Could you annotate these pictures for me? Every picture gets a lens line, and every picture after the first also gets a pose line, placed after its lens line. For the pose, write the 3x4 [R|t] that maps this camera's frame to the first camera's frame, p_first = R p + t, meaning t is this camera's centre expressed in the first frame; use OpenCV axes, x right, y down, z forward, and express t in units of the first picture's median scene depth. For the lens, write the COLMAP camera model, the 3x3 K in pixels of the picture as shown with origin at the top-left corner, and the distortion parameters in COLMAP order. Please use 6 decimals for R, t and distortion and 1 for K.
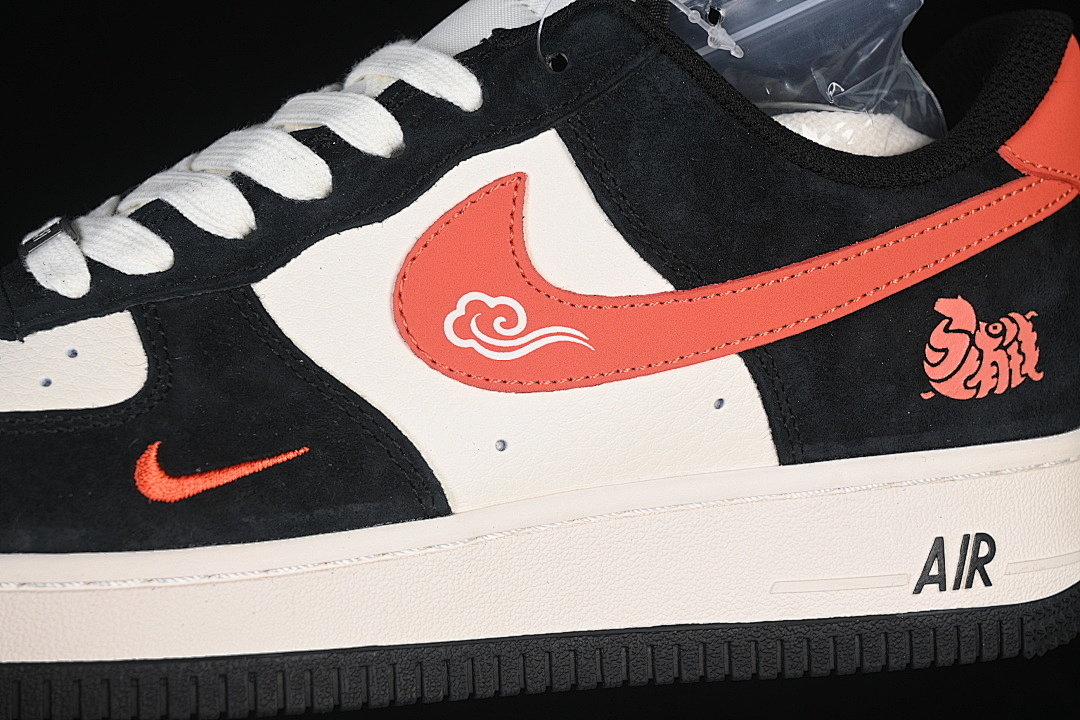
lens RADIAL K [[2300.0, 0, 540.0], [0, 2300.0, 360.0], [0, 0, 1]] dist [0.056265, -0.049848]
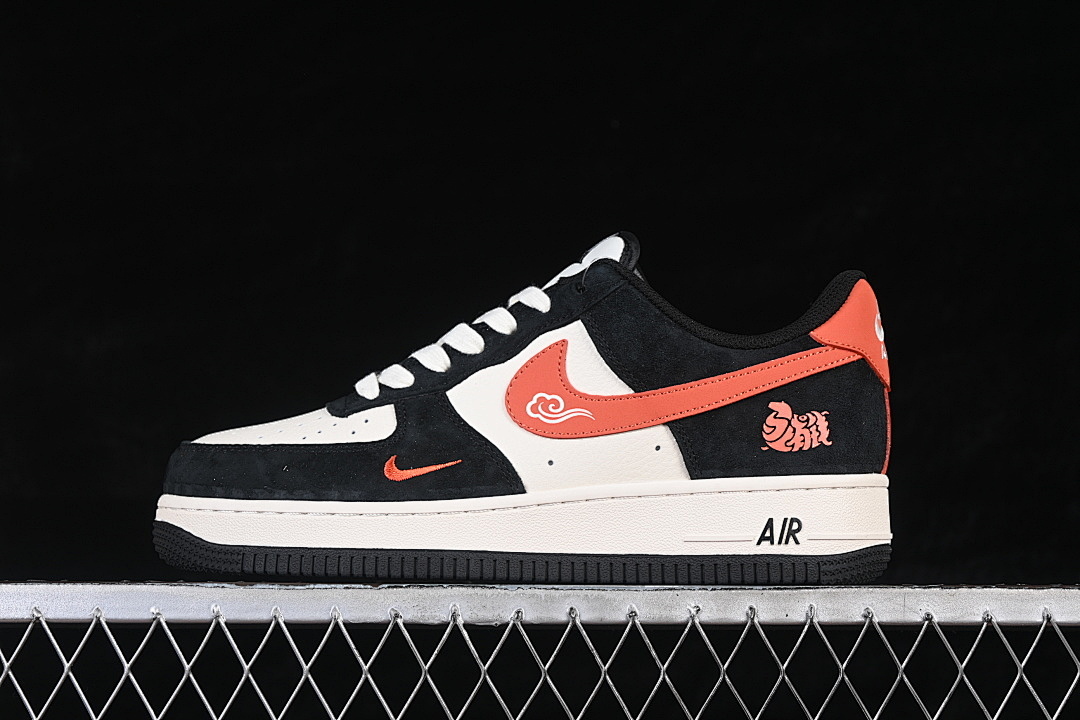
lens RADIAL K [[2300.0, 0, 540.0], [0, 2300.0, 360.0], [0, 0, 1]] dist [0.056265, -0.049848]
pose [[0.958404, -0.013522, -0.285095, 0.580634], [-0.040282, 0.982470, -0.182016, 0.329986], [0.282558, 0.185929, 0.941059, -1.035864]]
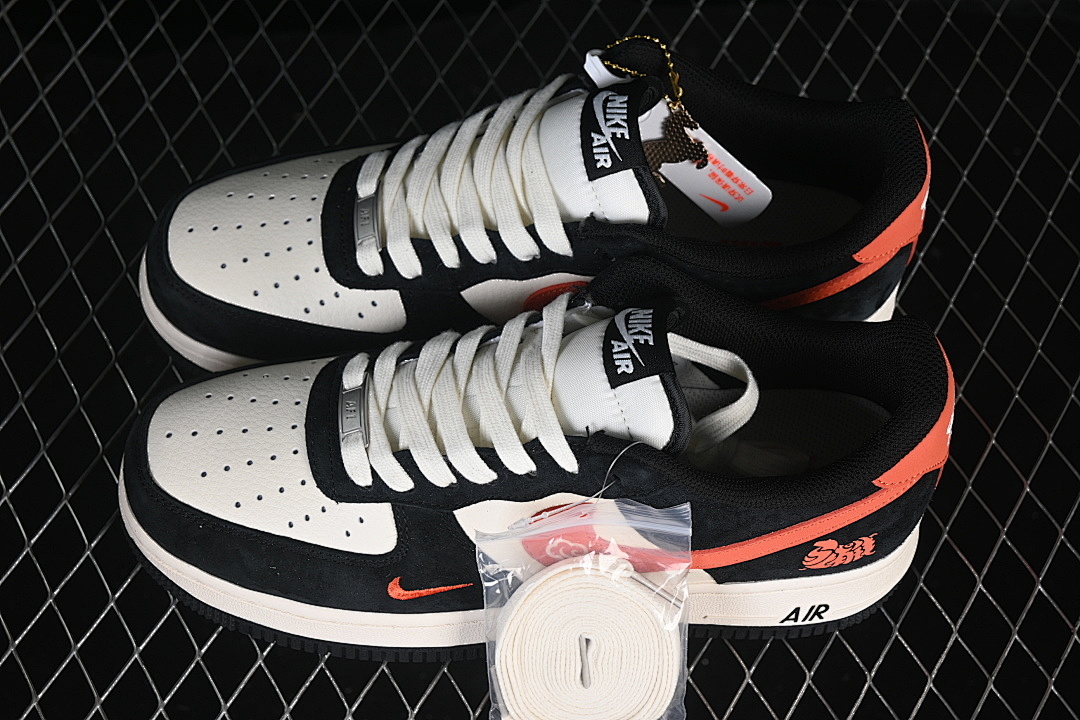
lens RADIAL K [[2300.0, 0, 540.0], [0, 2300.0, 360.0], [0, 0, 1]] dist [0.056265, -0.049848]
pose [[0.977616, 0.199952, -0.065467, 0.048285], [-0.076455, 0.627503, 0.774851, -1.591642], [0.196013, -0.752502, 0.628745, -0.105580]]
